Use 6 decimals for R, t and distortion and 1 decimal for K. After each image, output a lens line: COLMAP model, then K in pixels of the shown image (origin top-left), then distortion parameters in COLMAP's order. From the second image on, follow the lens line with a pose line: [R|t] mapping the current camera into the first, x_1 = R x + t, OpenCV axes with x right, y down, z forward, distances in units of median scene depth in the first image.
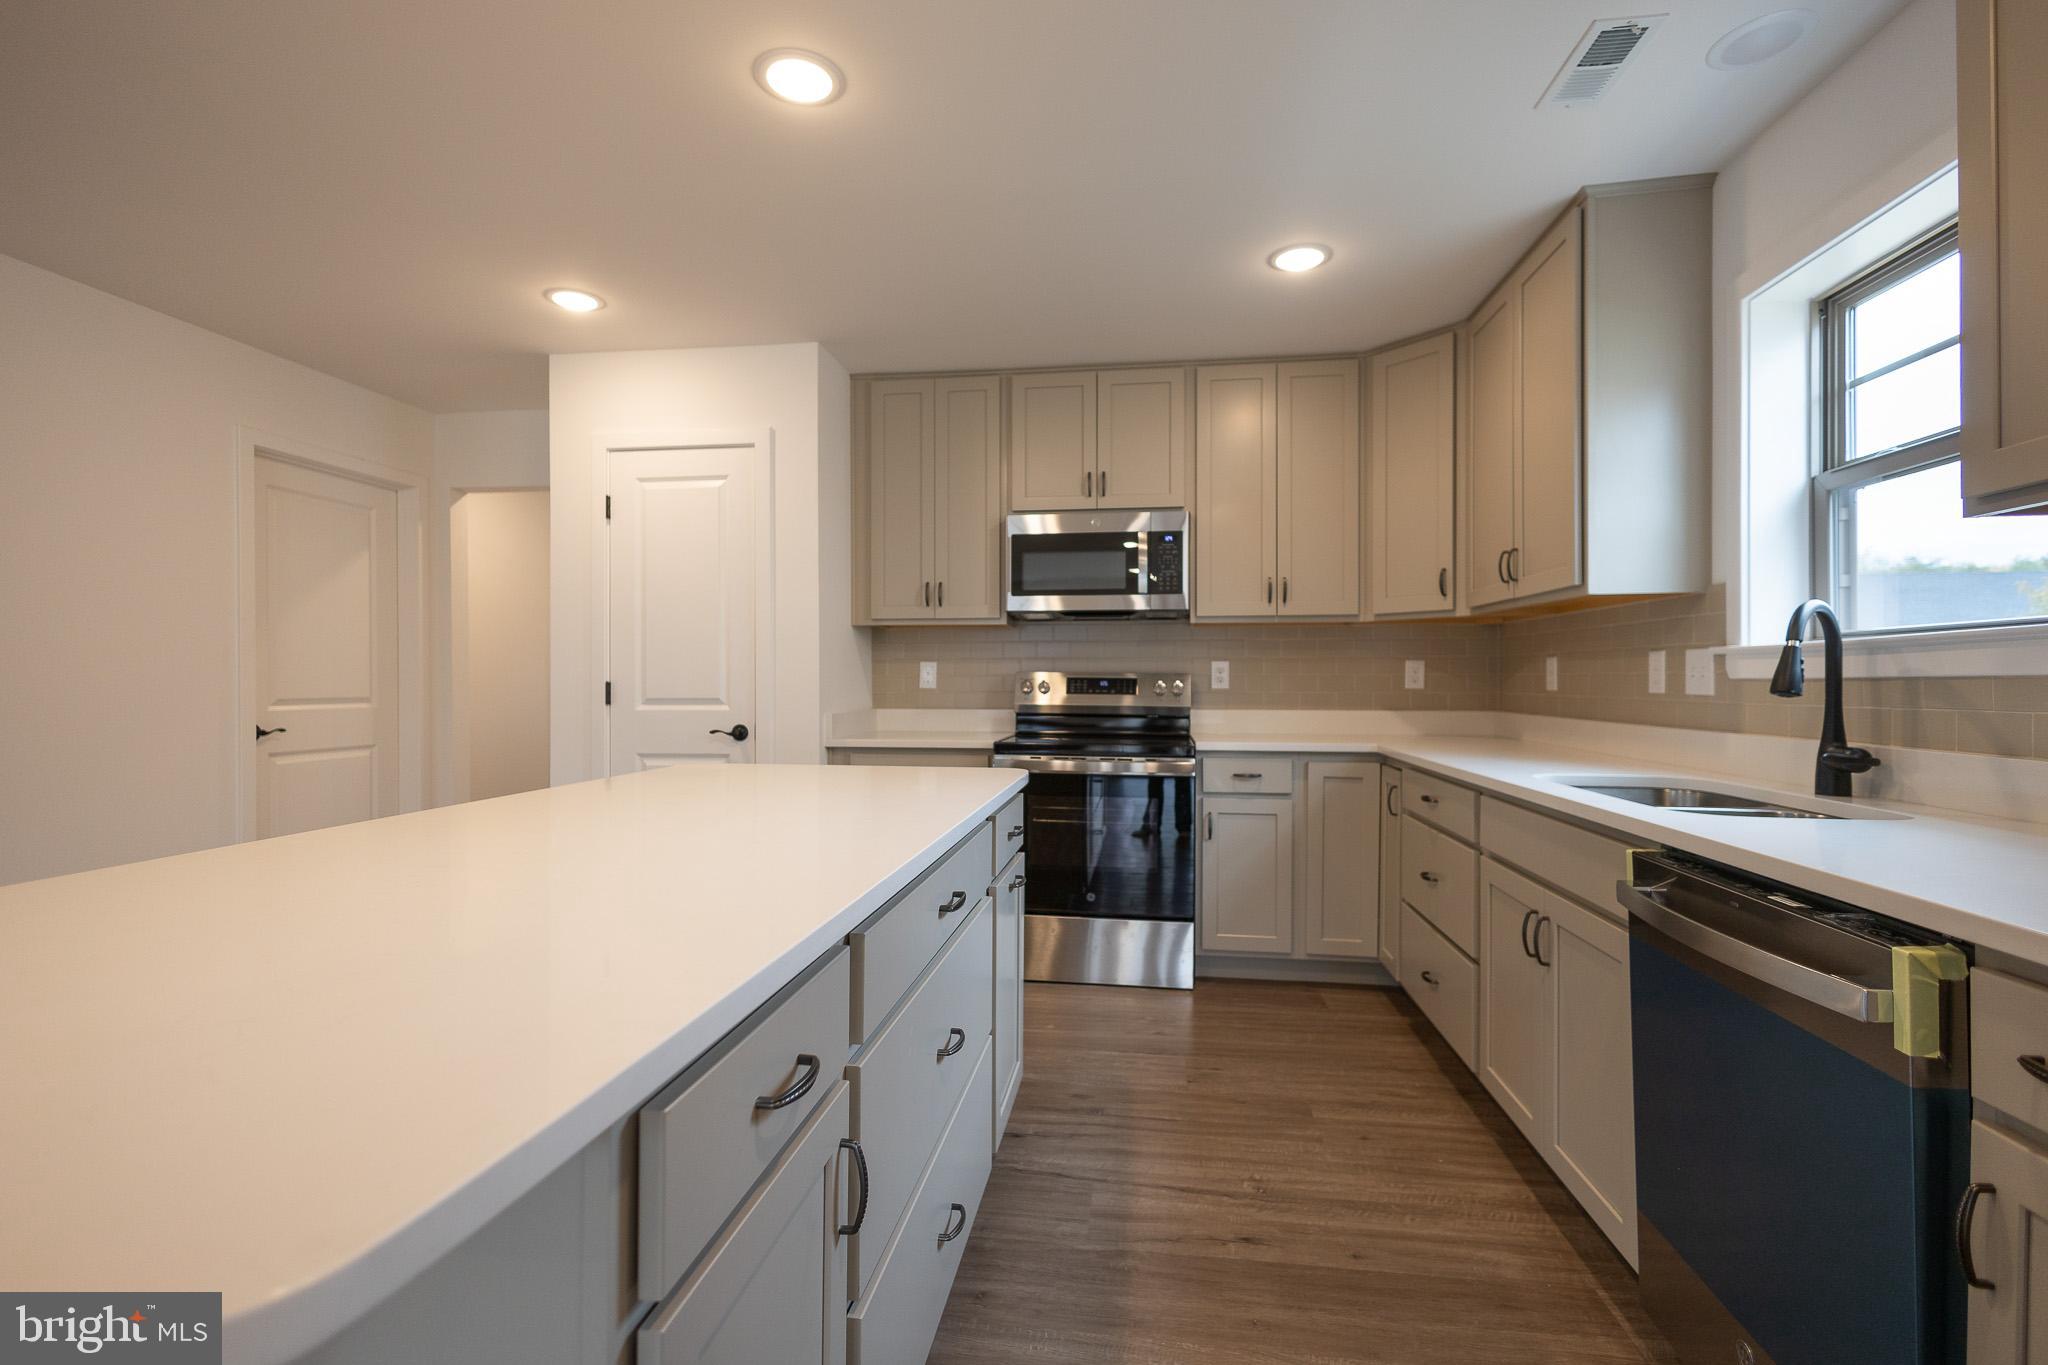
lens RADIAL K [[934.9, 0, 1024.0], [0, 934.9, 682.5], [0, 0, 1]] dist [0.005000, 0.000197]
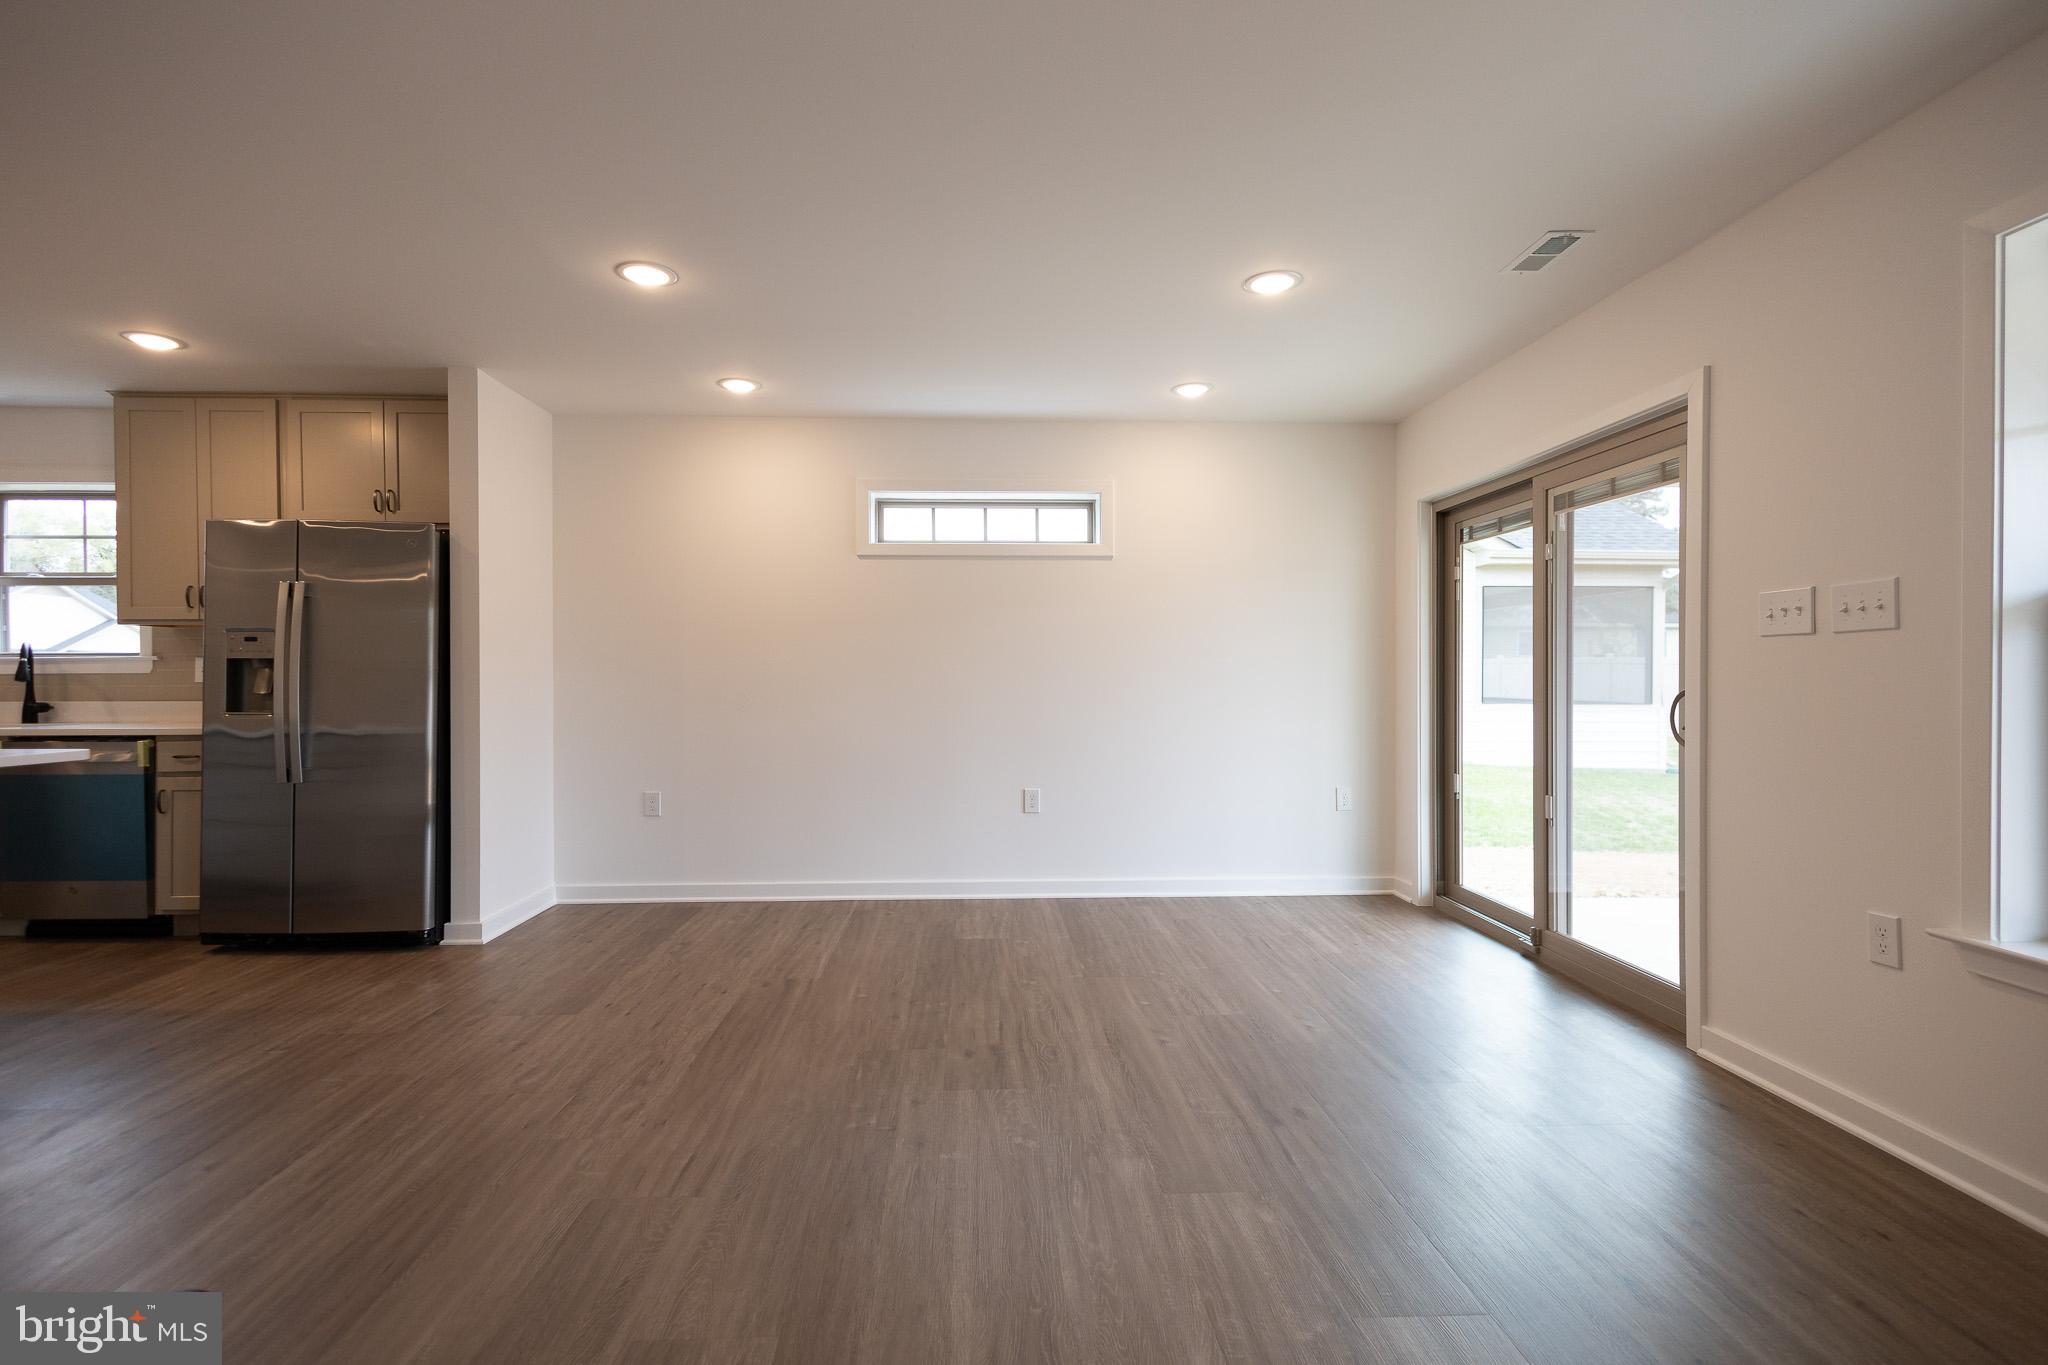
lens RADIAL K [[935.2, 0, 983.5], [0, 935.2, 690.0], [0, 0, 1]] dist [0.003230, 0.000149]
pose [[-0.166363, -0.010910, 0.986004, -1.477858], [0.005159, 0.999915, 0.011934, 0.016078], [-0.986051, 0.007072, -0.166292, -0.772237]]
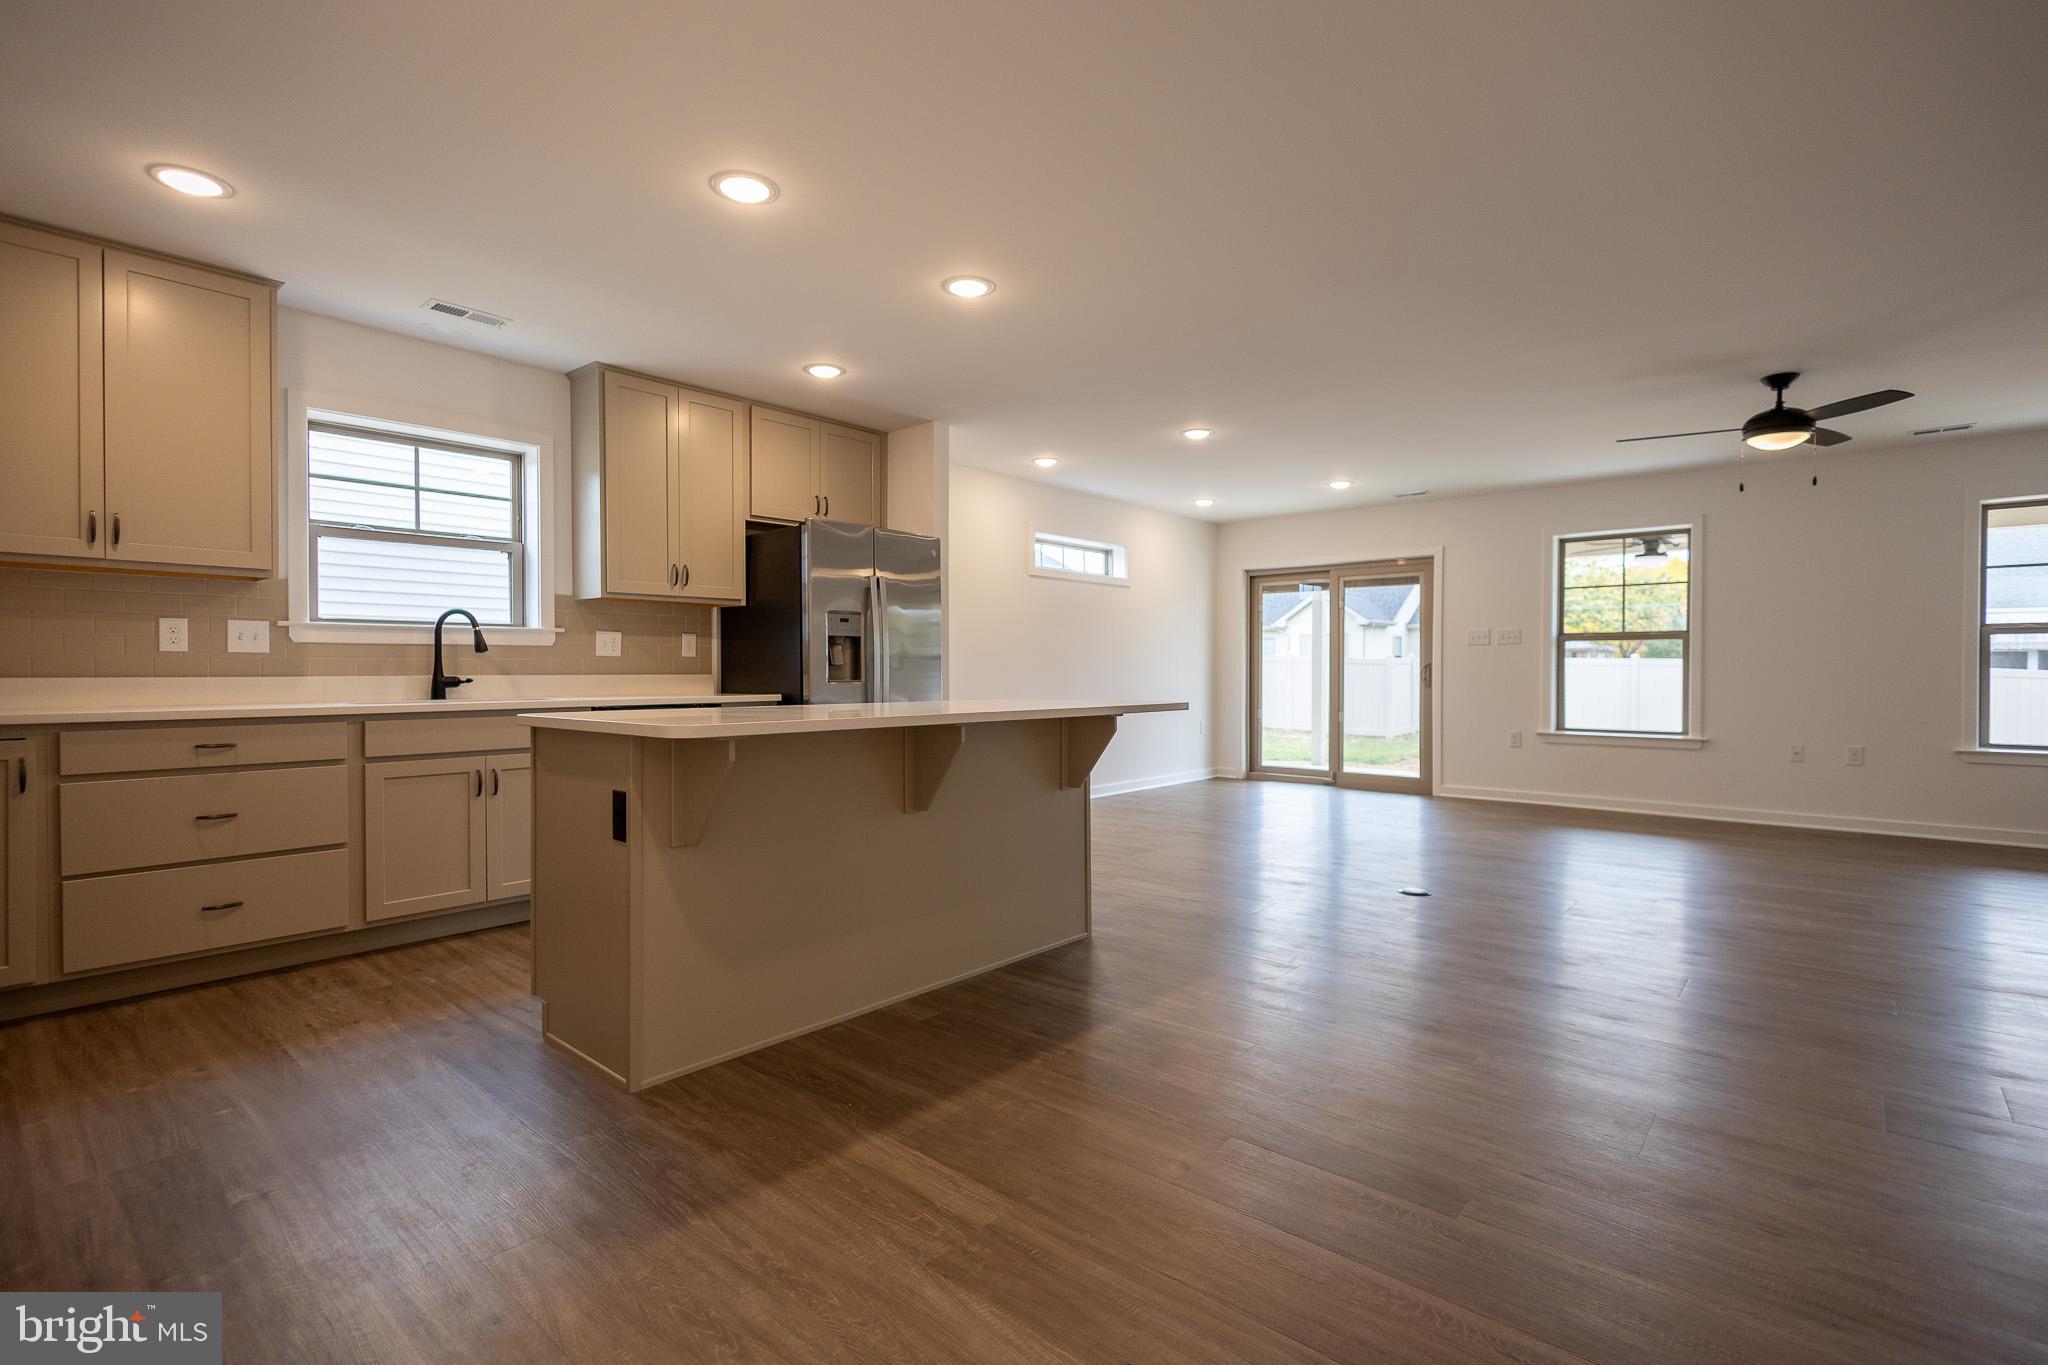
lens RADIAL K [[940.1, 0, 1024.0], [0, 940.1, 682.5], [0, 0, 1]] dist [0.002933, 0.000002]
pose [[-0.828180, -0.007368, 0.560413, -1.111244], [0.002693, 0.999850, 0.017124, 0.038766], [-0.560455, 0.015691, -0.828036, 1.583446]]
